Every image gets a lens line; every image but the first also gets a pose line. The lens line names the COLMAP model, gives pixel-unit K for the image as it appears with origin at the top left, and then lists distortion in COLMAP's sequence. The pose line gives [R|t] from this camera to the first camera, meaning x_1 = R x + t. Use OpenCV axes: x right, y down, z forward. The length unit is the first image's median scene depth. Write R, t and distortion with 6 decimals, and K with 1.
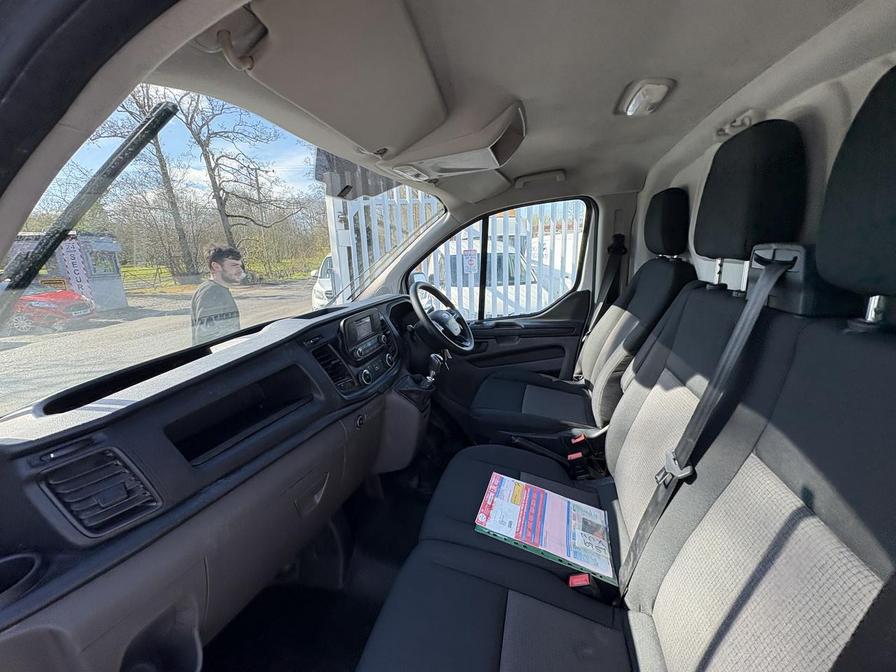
lens RADIAL K [[356.2, 0, 447.6], [0, 356.2, 337.1], [0, 0, 1]] dist [-0.001144, 0.000483]
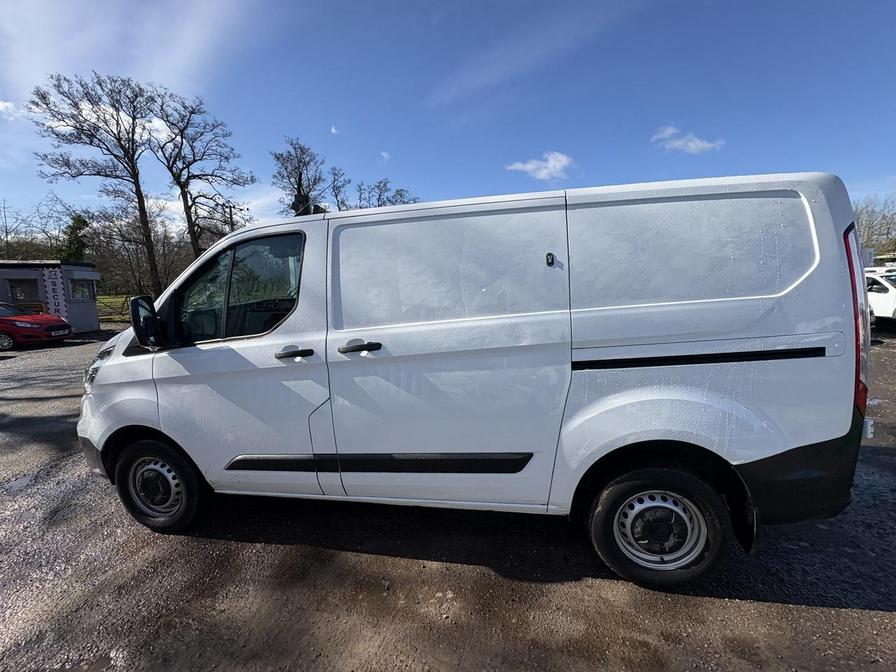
lens RADIAL K [[356.2, 0, 447.6], [0, 356.2, 337.1], [0, 0, 1]] dist [-0.001144, 0.000483]
pose [[0.997014, 0.011736, 0.076330, 0.530406], [-0.004014, 0.994923, -0.100554, 0.317503], [-0.077122, 0.099947, 0.991999, -1.164015]]
